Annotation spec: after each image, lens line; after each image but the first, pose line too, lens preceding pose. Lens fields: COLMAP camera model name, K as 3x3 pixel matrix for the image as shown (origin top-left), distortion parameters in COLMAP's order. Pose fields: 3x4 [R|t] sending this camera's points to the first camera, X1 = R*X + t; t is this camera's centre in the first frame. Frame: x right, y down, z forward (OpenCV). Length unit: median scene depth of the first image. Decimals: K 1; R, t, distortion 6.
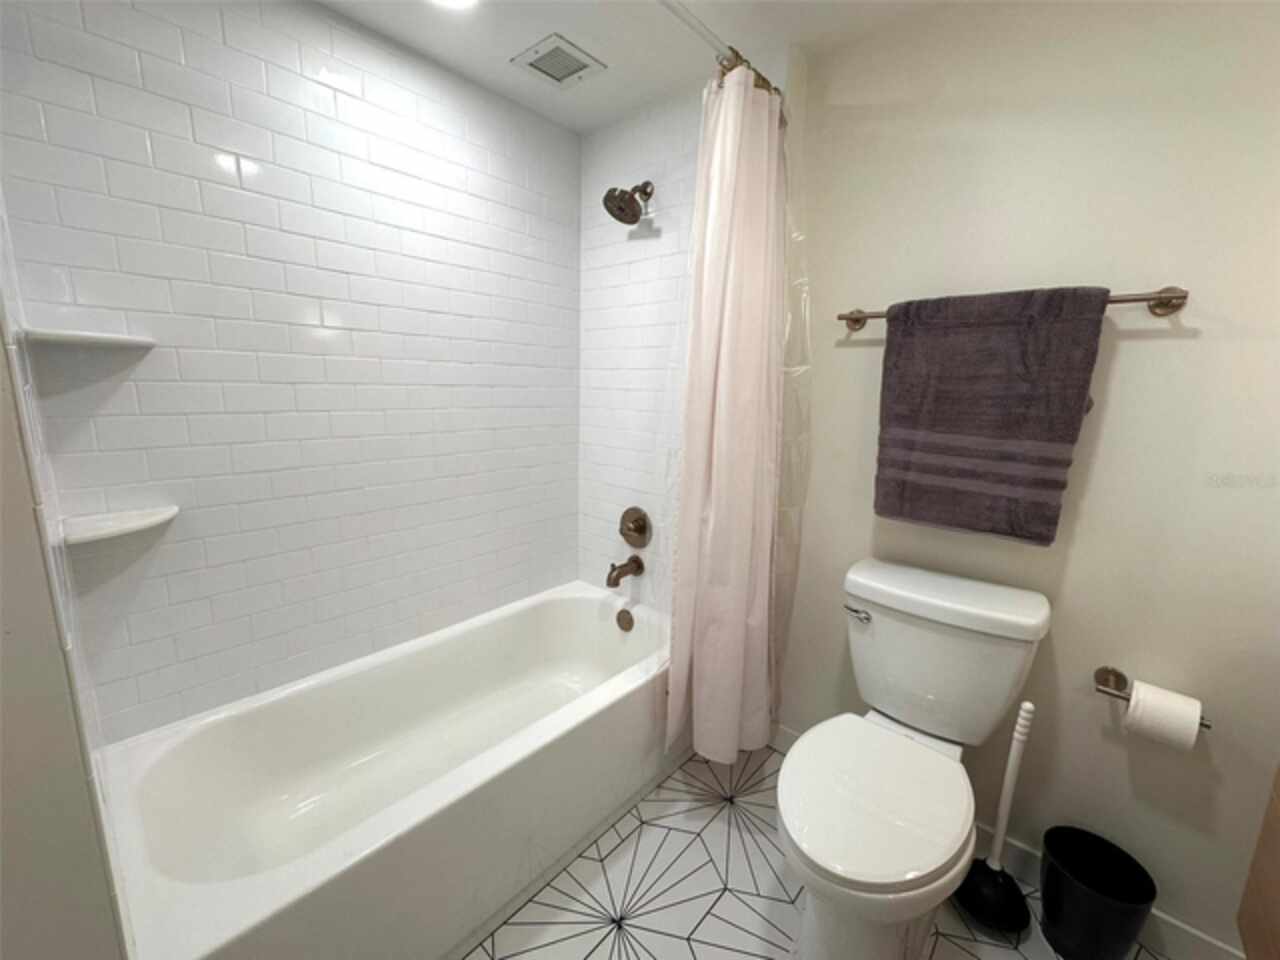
lens RADIAL K [[511.8, 0, 640.9], [0, 511.8, 476.7], [0, 0, 1]] dist [-0.001224, -0.000429]
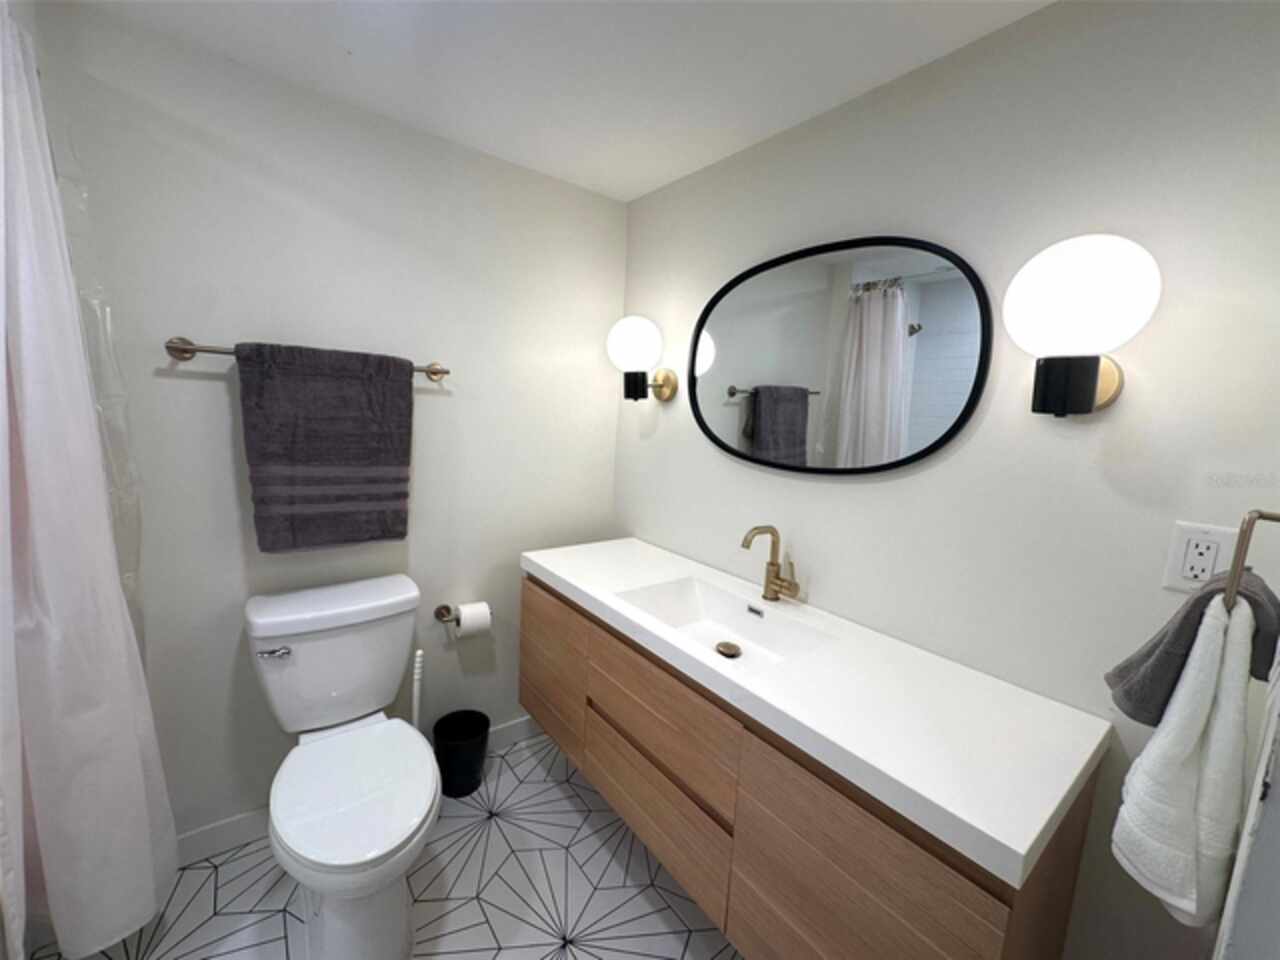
lens RADIAL K [[511.8, 0, 640.9], [0, 511.8, 476.7], [0, 0, 1]] dist [-0.001224, -0.000429]
pose [[0.176201, -0.139617, 0.974403, -0.415780], [0.118413, 0.985708, 0.119824, -0.119251], [-0.977206, 0.094269, 0.190215, 0.080580]]
